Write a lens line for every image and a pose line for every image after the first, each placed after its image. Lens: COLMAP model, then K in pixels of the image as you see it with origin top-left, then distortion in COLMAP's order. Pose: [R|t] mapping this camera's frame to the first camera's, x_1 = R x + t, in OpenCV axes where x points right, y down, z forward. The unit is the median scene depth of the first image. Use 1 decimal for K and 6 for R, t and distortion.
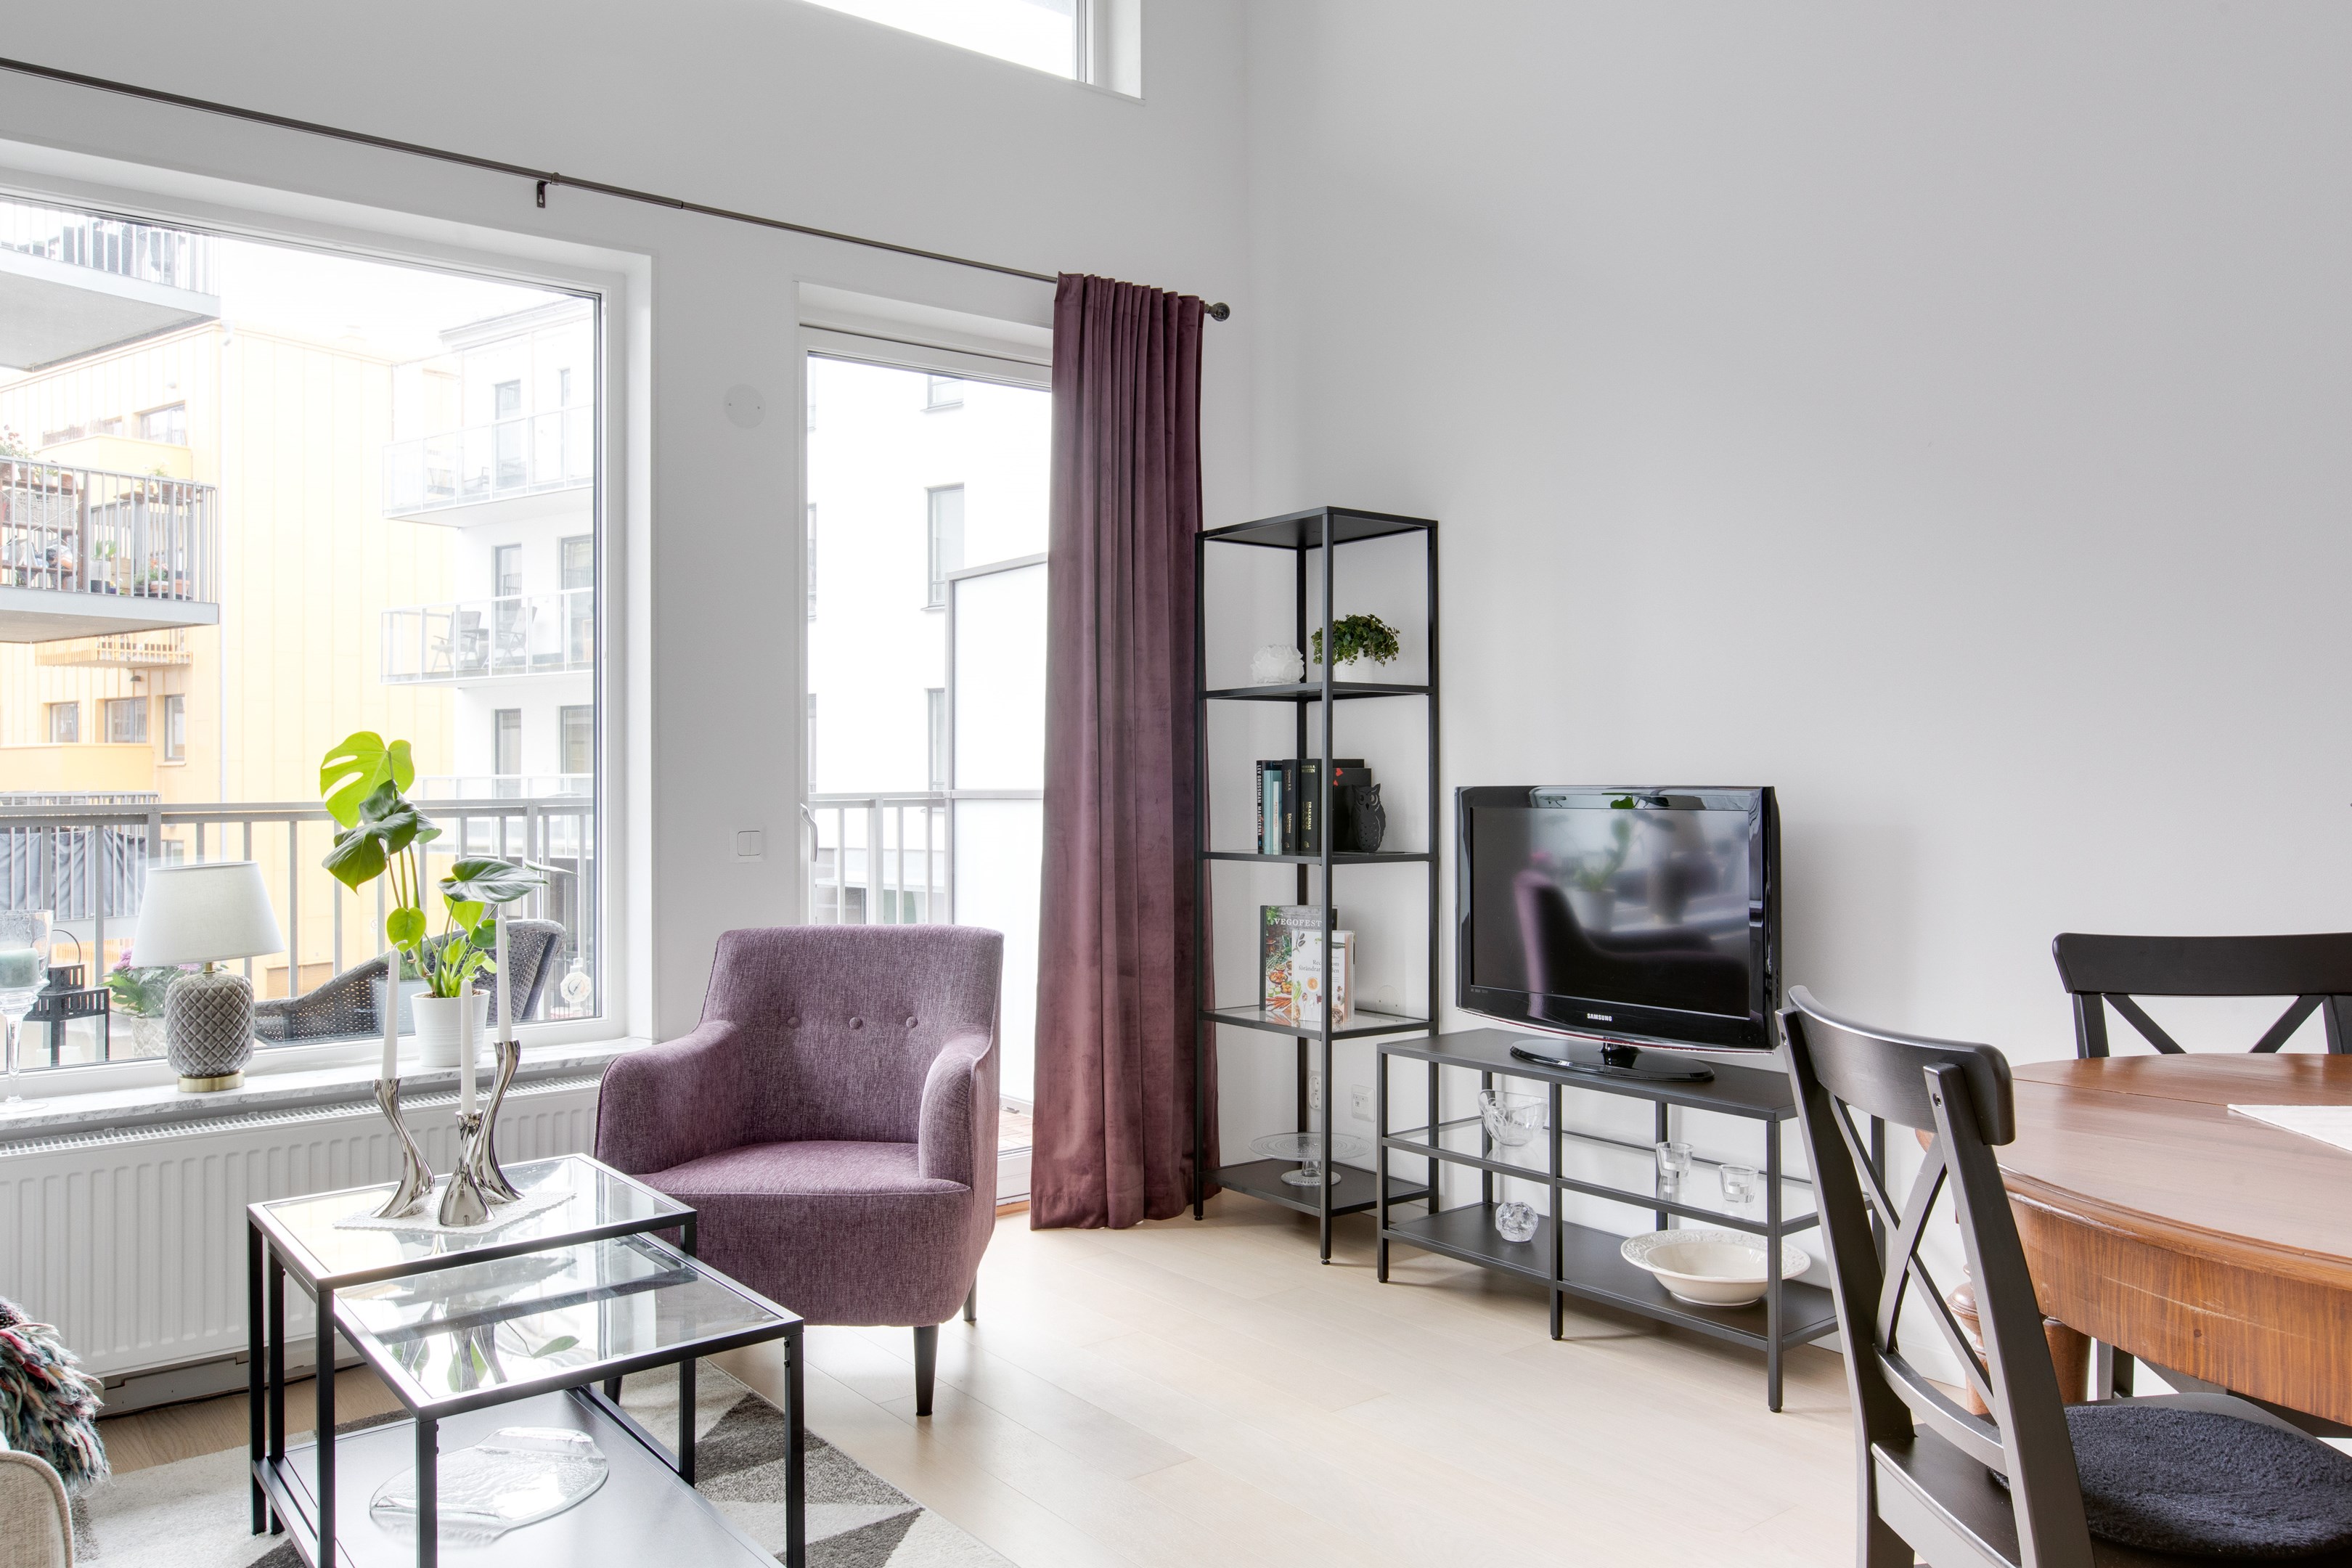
lens RADIAL K [[1659.3, 0, 1210.8], [0, 1659.3, 785.6], [0, 0, 1]] dist [-0.001869, -0.003992]
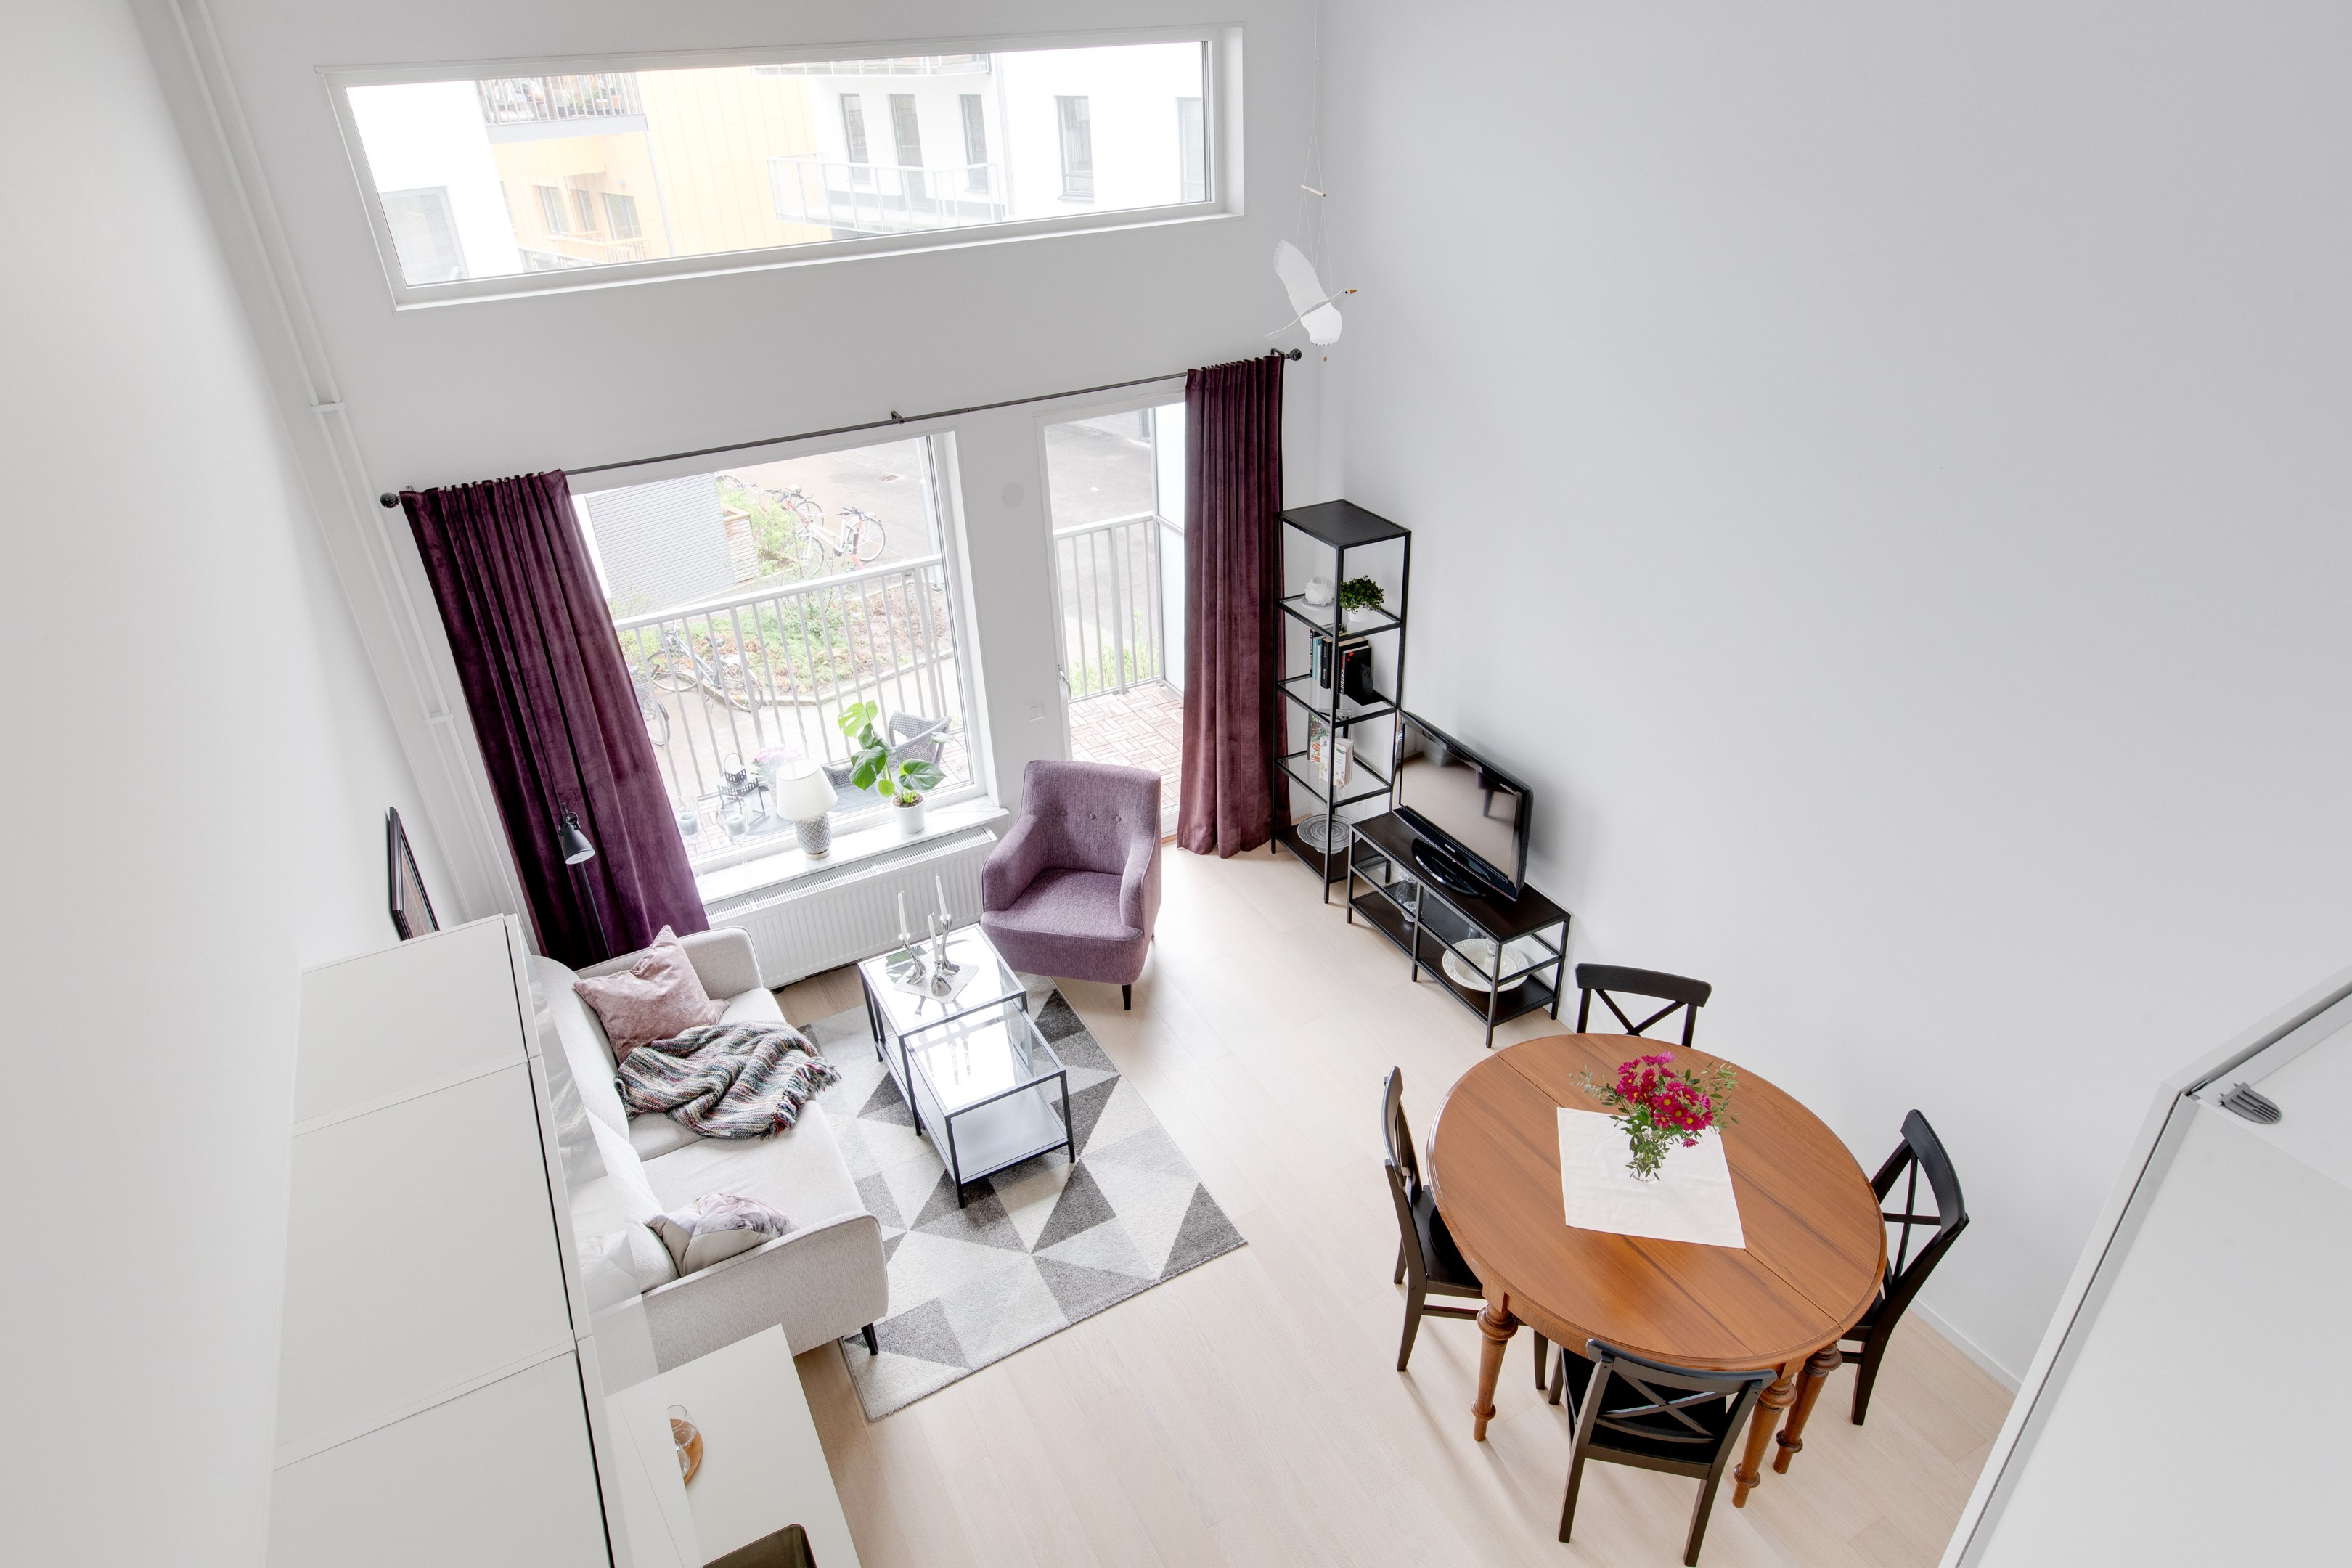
lens RADIAL K [[1280.9, 0, 1176.0], [0, 1280.9, 784.0], [0, 0, 1]] dist [-0.001317, 0.000077]
pose [[0.983073, 0.061476, -0.172594, 0.140740], [0.033281, 0.866435, 0.498179, -0.588973], [0.180167, -0.495490, 0.849723, -0.282754]]
